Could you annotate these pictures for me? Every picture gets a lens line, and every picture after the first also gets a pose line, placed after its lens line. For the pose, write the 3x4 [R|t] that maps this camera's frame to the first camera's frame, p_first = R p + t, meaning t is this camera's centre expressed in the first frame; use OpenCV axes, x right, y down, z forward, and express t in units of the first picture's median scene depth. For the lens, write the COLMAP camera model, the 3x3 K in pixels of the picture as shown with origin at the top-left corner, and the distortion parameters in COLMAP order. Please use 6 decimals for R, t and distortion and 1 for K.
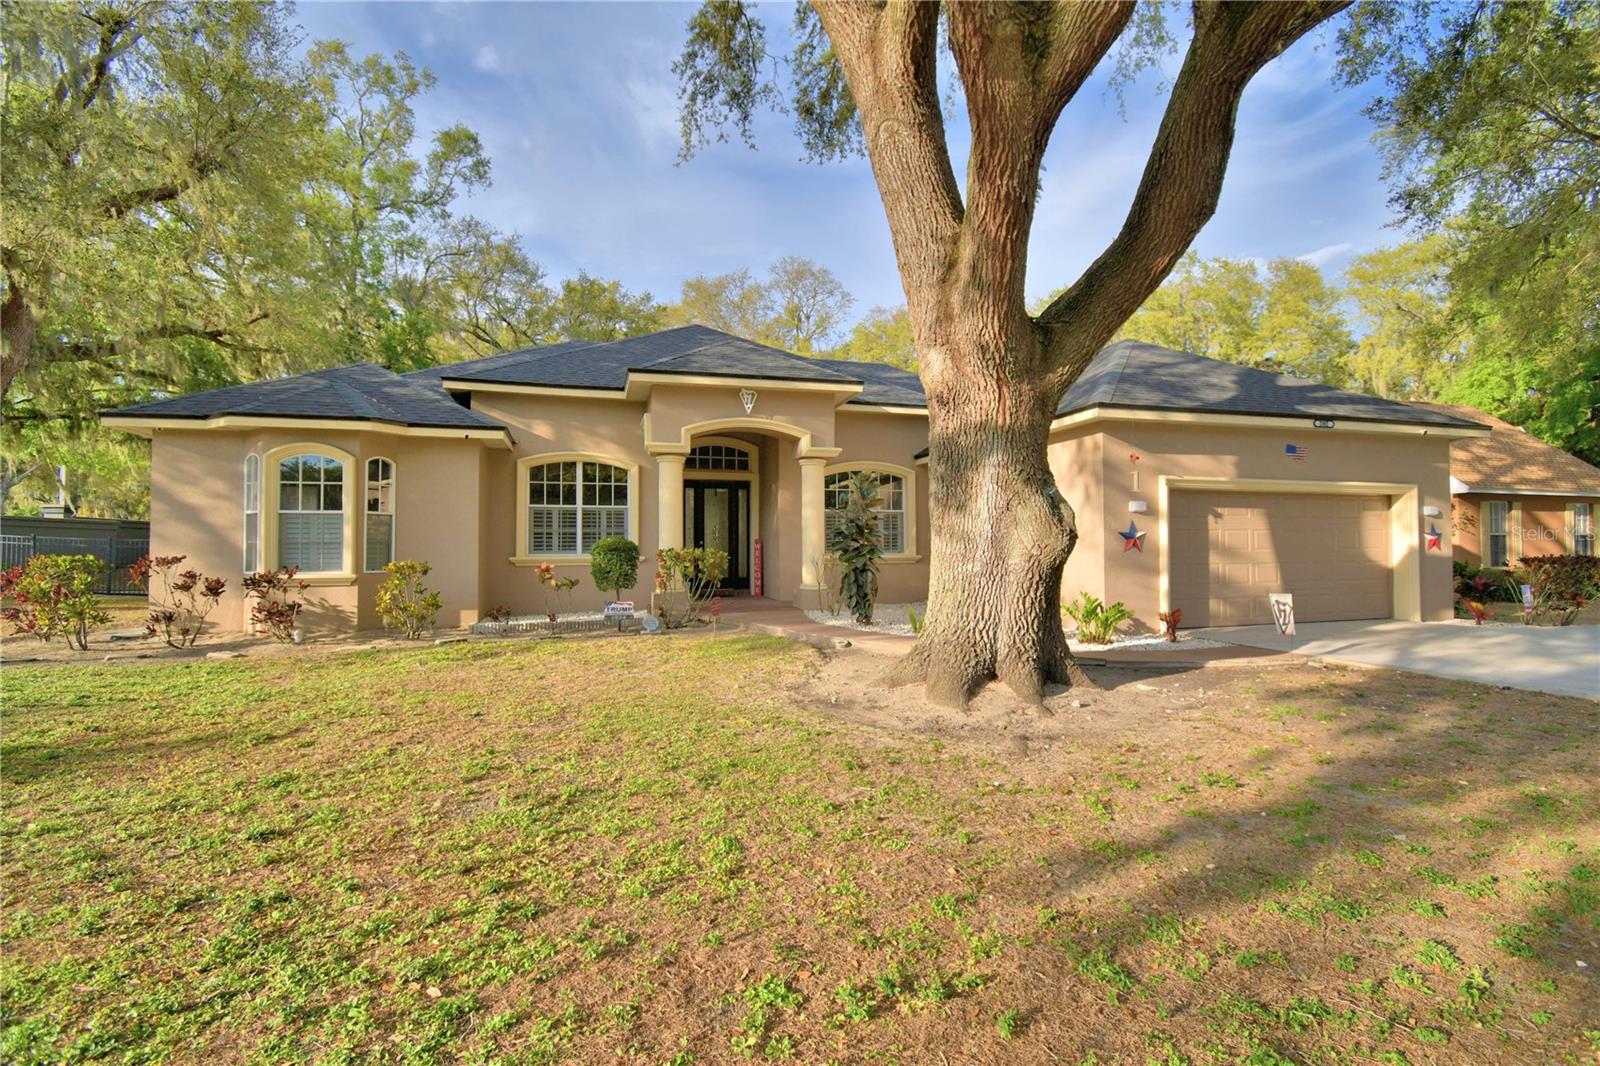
lens RADIAL K [[701.9, 0, 800.0], [0, 701.9, 533.0], [0, 0, 1]] dist [0.019200, -0.024789]
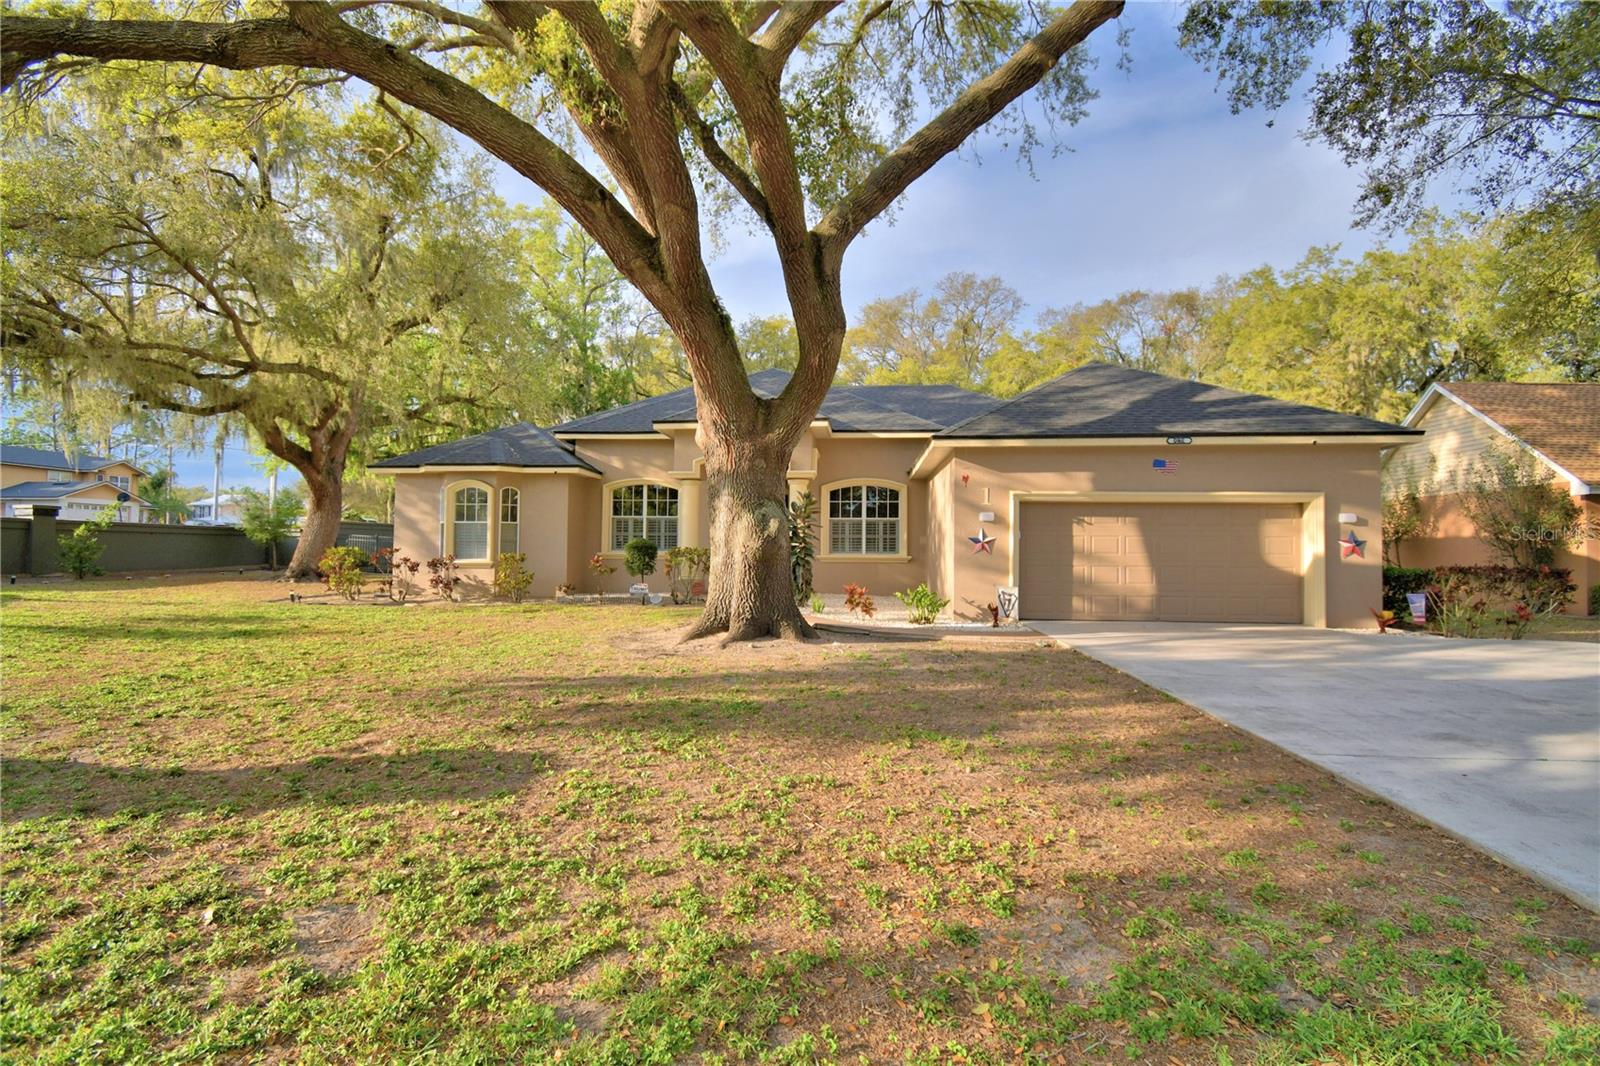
lens RADIAL K [[701.9, 0, 800.0], [0, 701.9, 533.0], [0, 0, 1]] dist [0.019200, -0.024789]
pose [[0.934444, 0.003807, -0.356091, 0.558146], [-0.004540, 0.999989, -0.001222, -0.006233], [0.356082, 0.002759, 0.934451, -0.230123]]
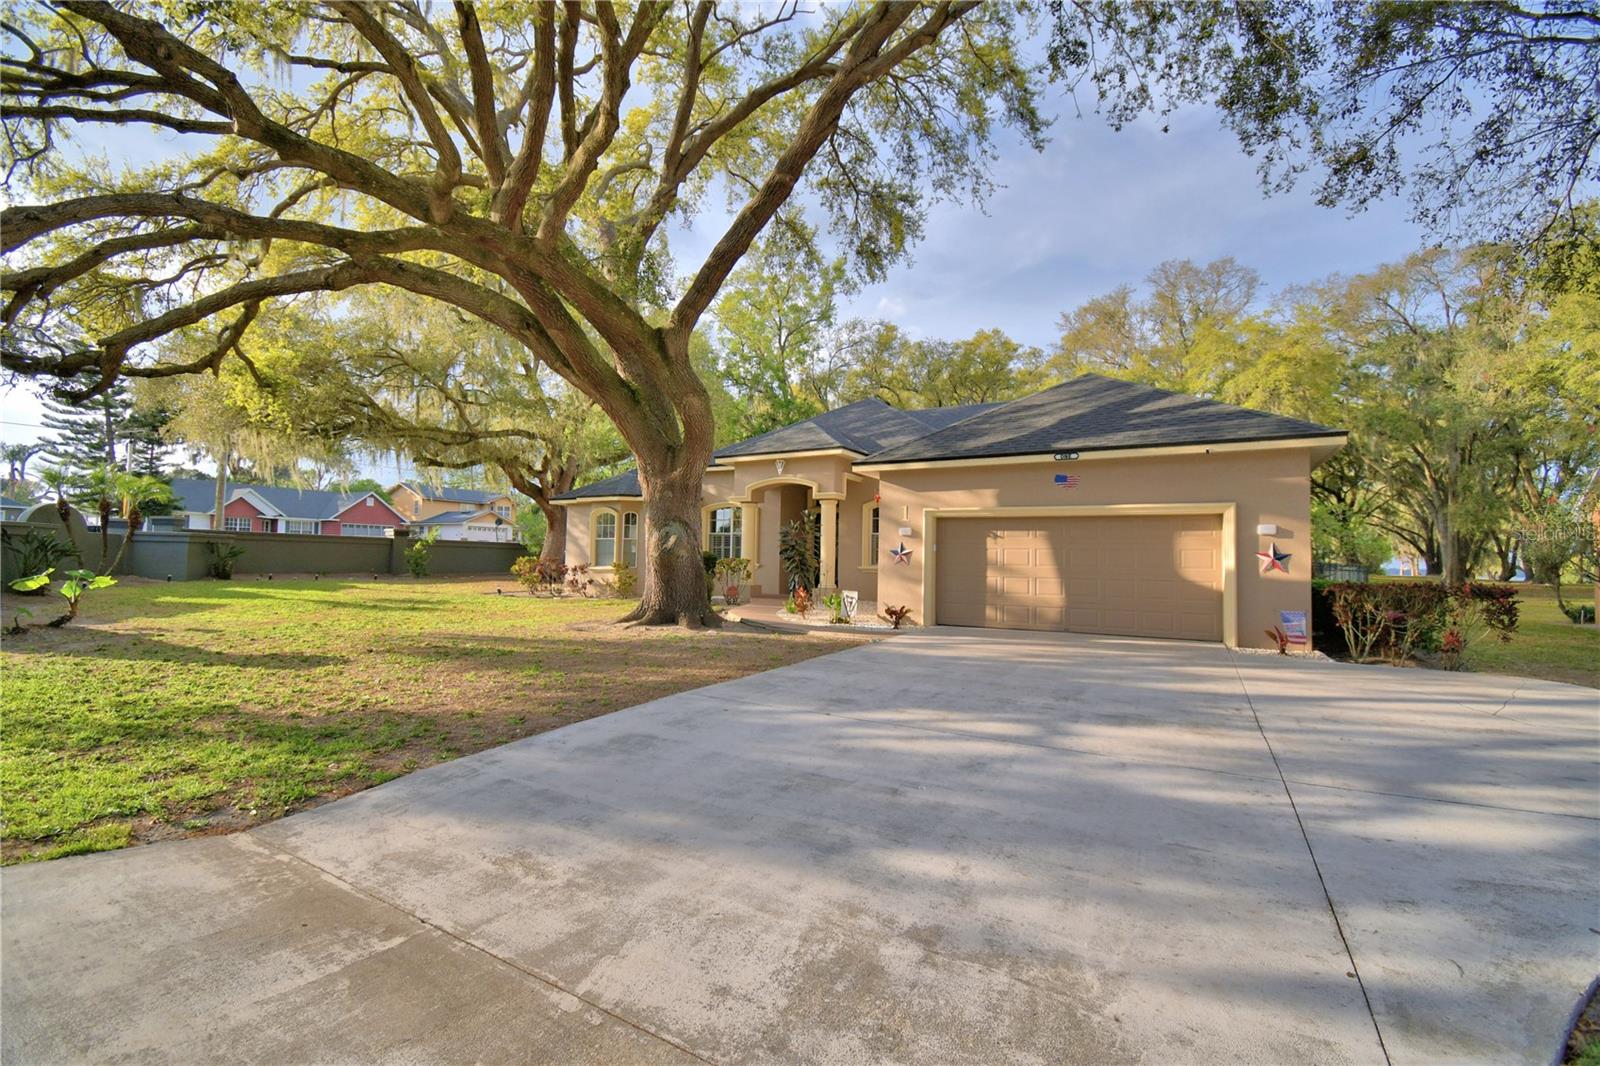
lens RADIAL K [[701.9, 0, 800.0], [0, 701.9, 533.0], [0, 0, 1]] dist [0.019200, -0.024789]
pose [[0.705167, -0.011031, -0.708956, 1.192733], [-0.004200, 0.999796, -0.019734, -0.006678], [0.709029, 0.016894, 0.704977, -0.098907]]
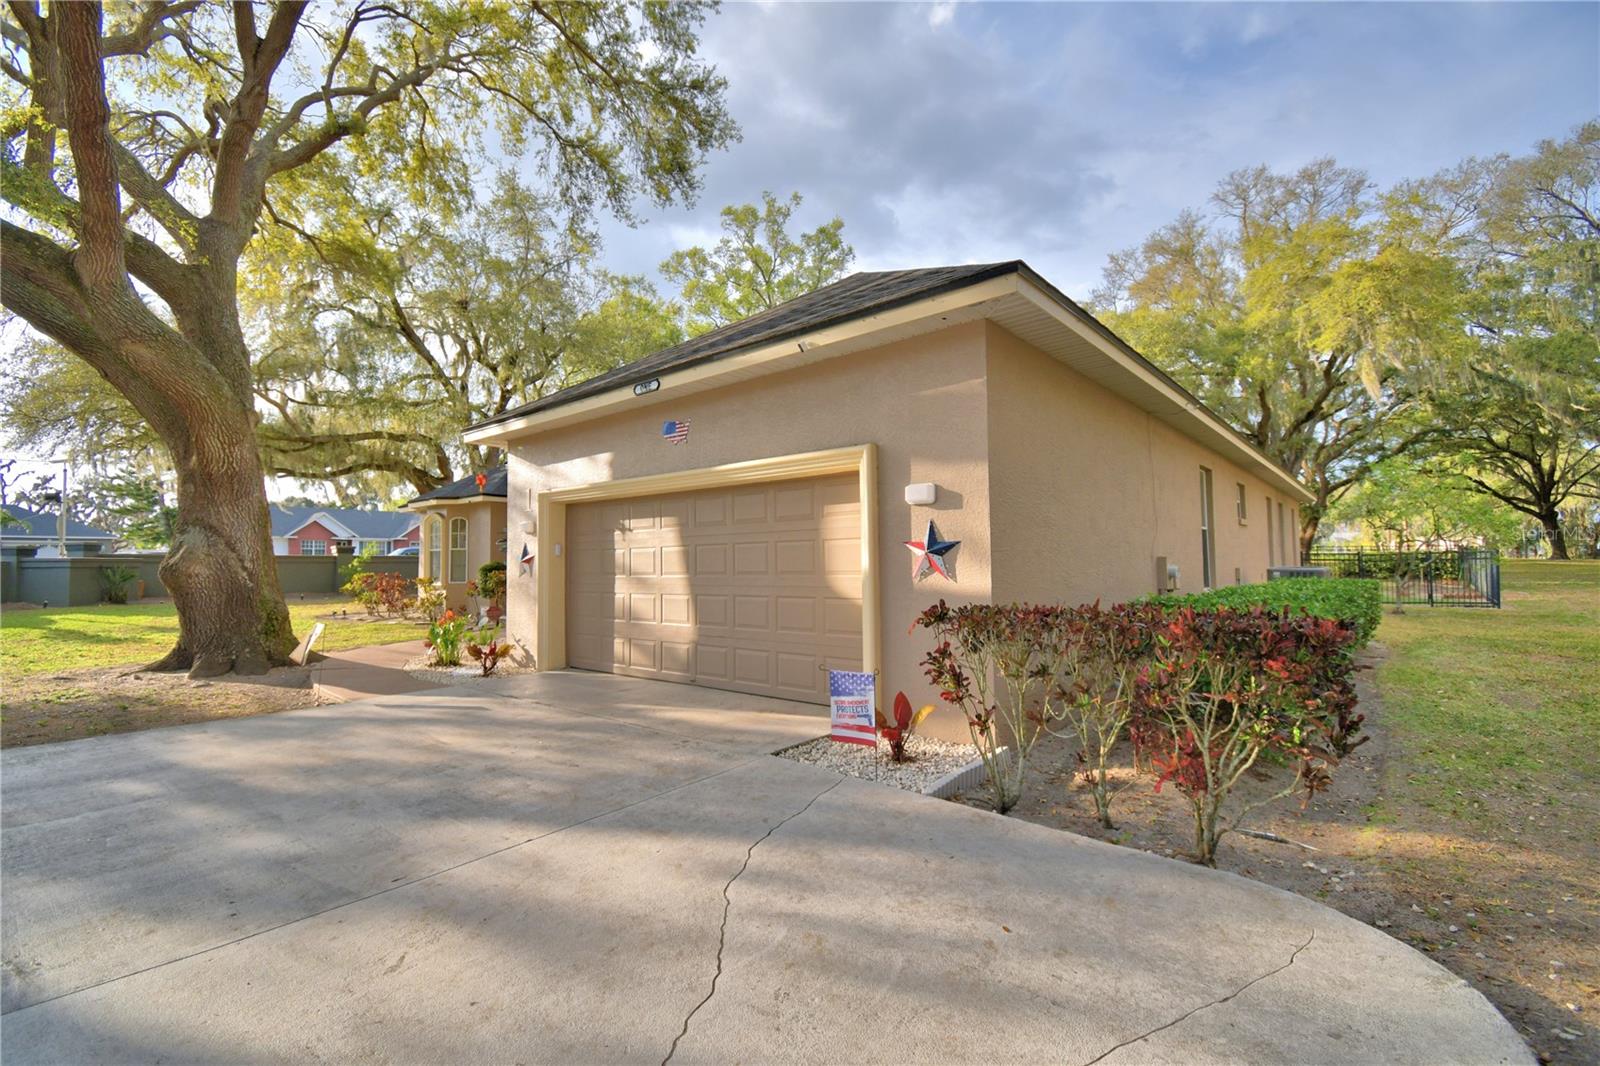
lens RADIAL K [[701.9, 0, 800.0], [0, 701.9, 533.0], [0, 0, 1]] dist [0.019200, -0.024789]
pose [[0.550622, -0.039360, -0.833826, 1.316237], [0.028619, 0.999191, -0.028268, 0.005474], [0.834264, -0.008298, 0.551303, 0.721025]]
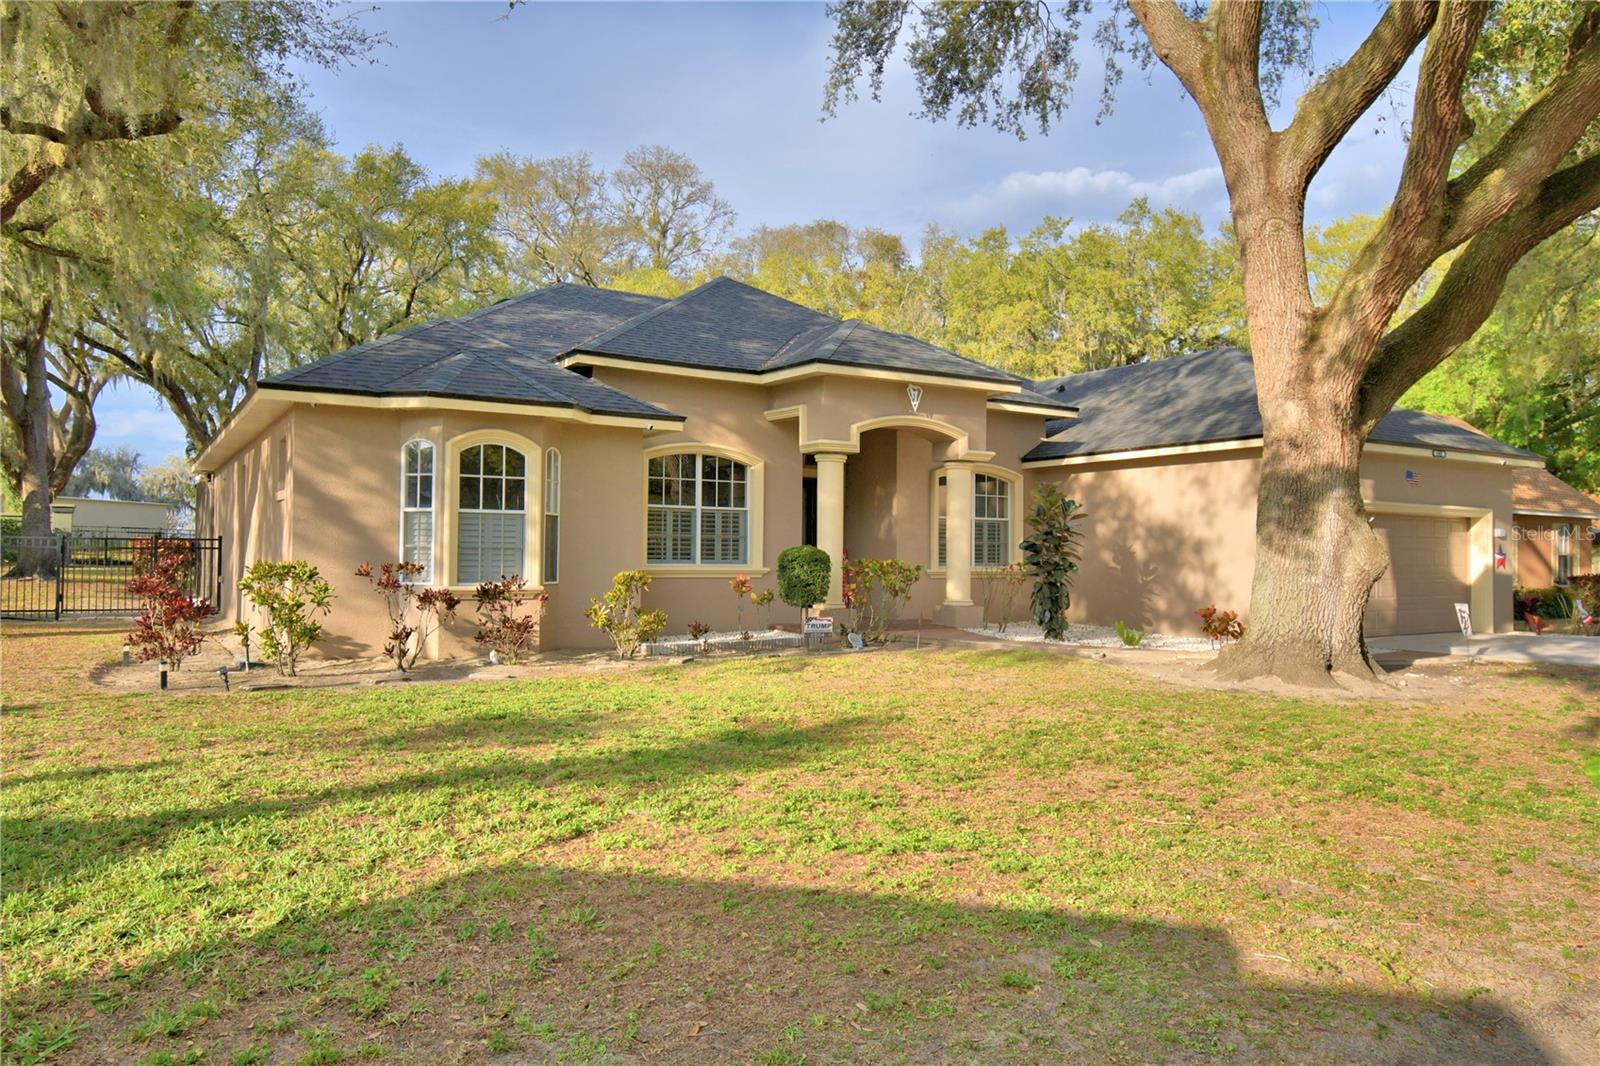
lens RADIAL K [[1077.7, 0, 800.0], [0, 1077.7, 533.0], [0, 0, 1]] dist [-0.003240, -0.002617]
pose [[0.958446, 0.018887, 0.284649, -0.666490], [-0.018674, 0.999820, -0.003462, -0.005731], [-0.284663, -0.001998, 0.958626, -0.319940]]
